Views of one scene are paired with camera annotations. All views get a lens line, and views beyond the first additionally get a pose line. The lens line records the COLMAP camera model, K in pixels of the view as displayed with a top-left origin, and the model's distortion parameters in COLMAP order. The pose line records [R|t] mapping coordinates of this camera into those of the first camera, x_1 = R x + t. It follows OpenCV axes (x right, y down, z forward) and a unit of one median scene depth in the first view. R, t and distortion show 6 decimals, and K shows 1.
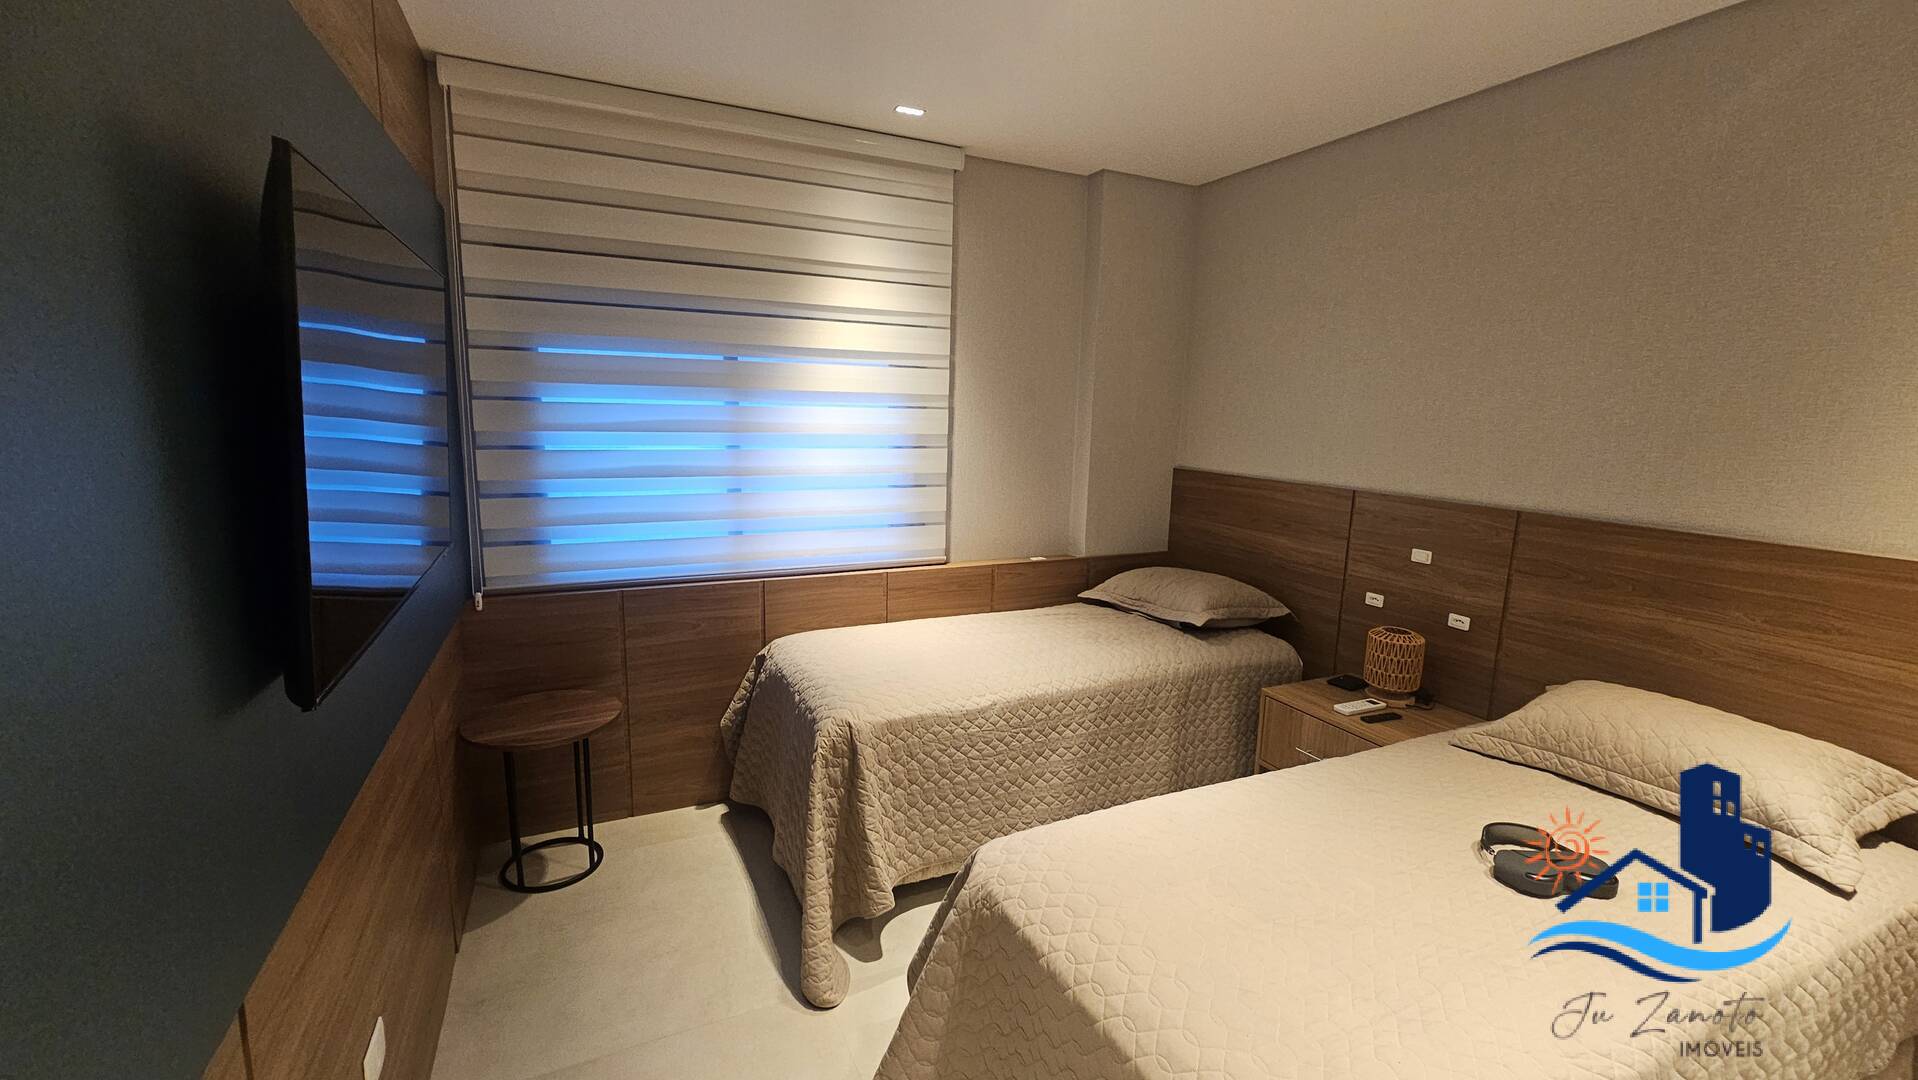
lens RADIAL K [[785.4, 0, 958.5], [0, 785.4, 530.5], [0, 0, 1]] dist [-0.009549, 0.001875]
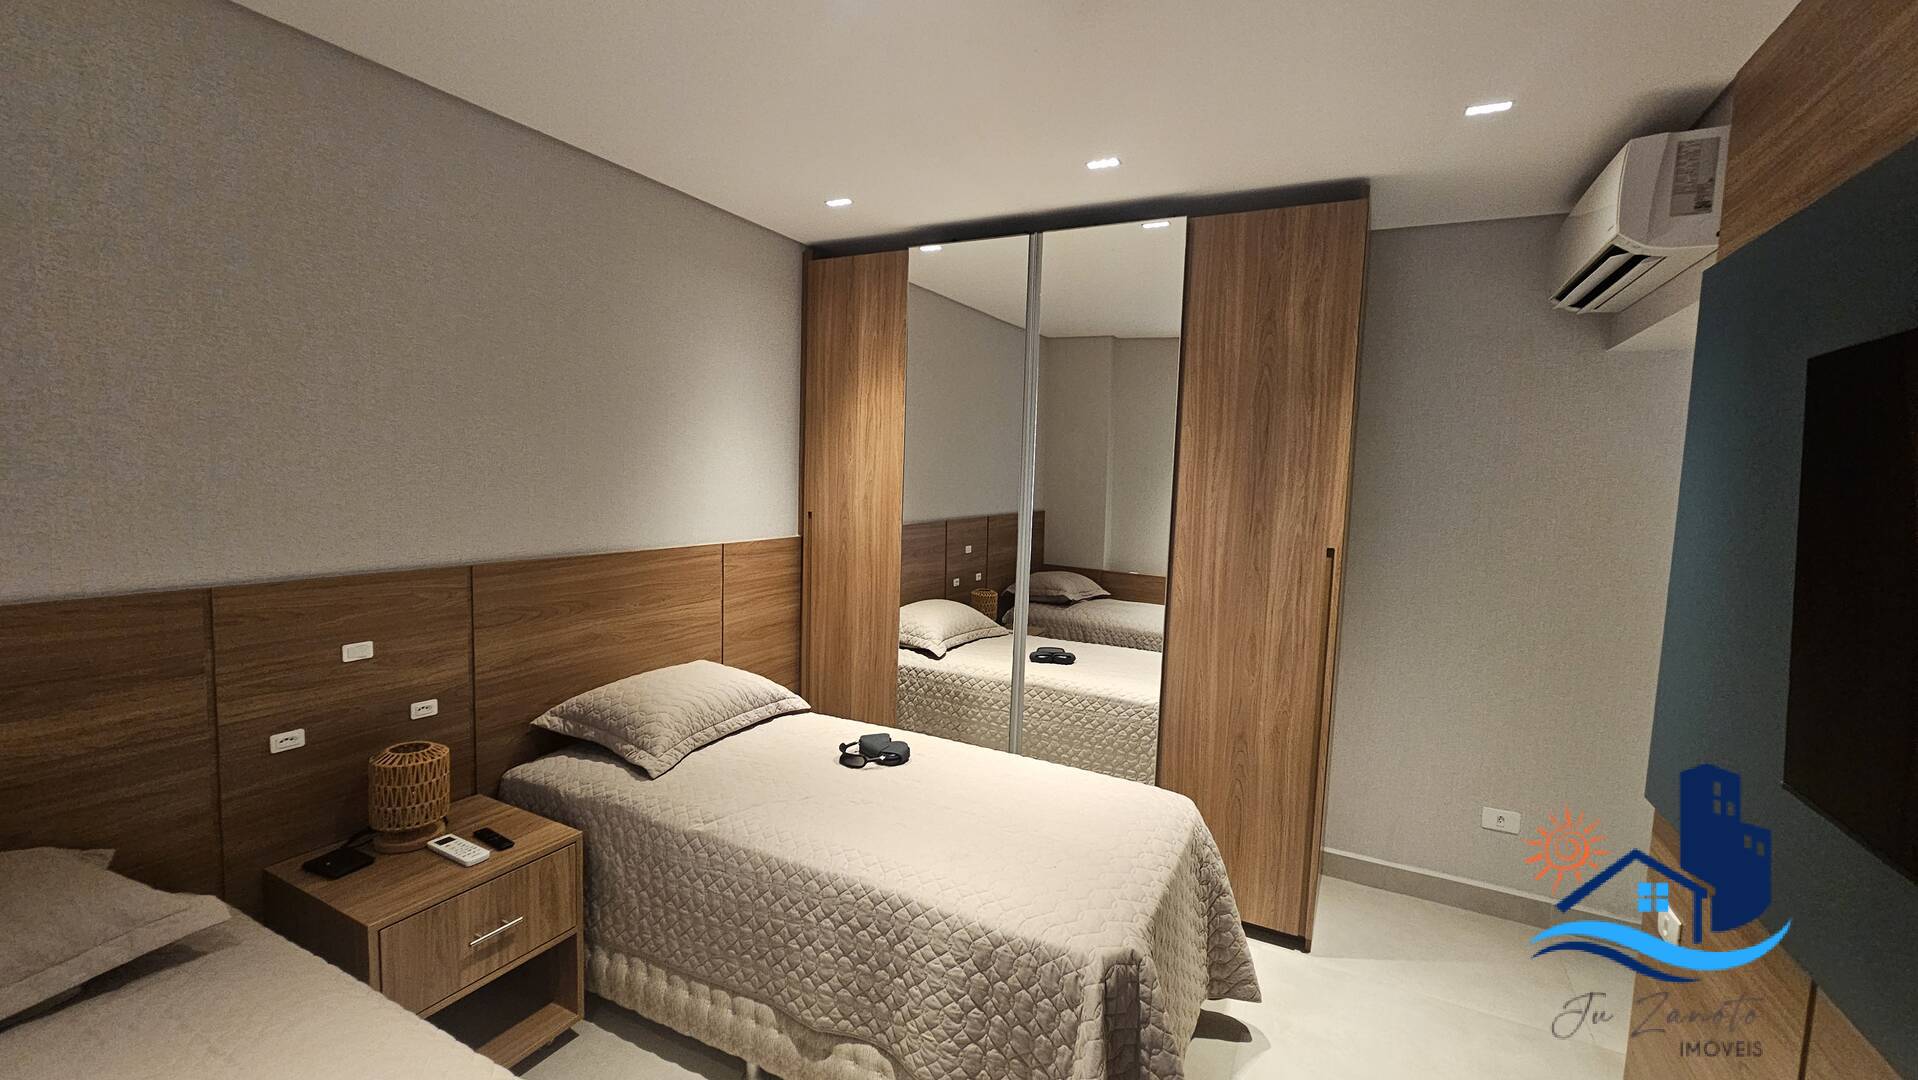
lens RADIAL K [[785.4, 0, 959.0], [0, 785.4, 542.7], [0, 0, 1]] dist [-0.009549, 0.001875]
pose [[-0.600564, -0.120530, 0.790440, -0.360512], [0.076365, 0.975408, 0.206756, -0.194133], [-0.795922, 0.184532, -0.576591, 1.031815]]
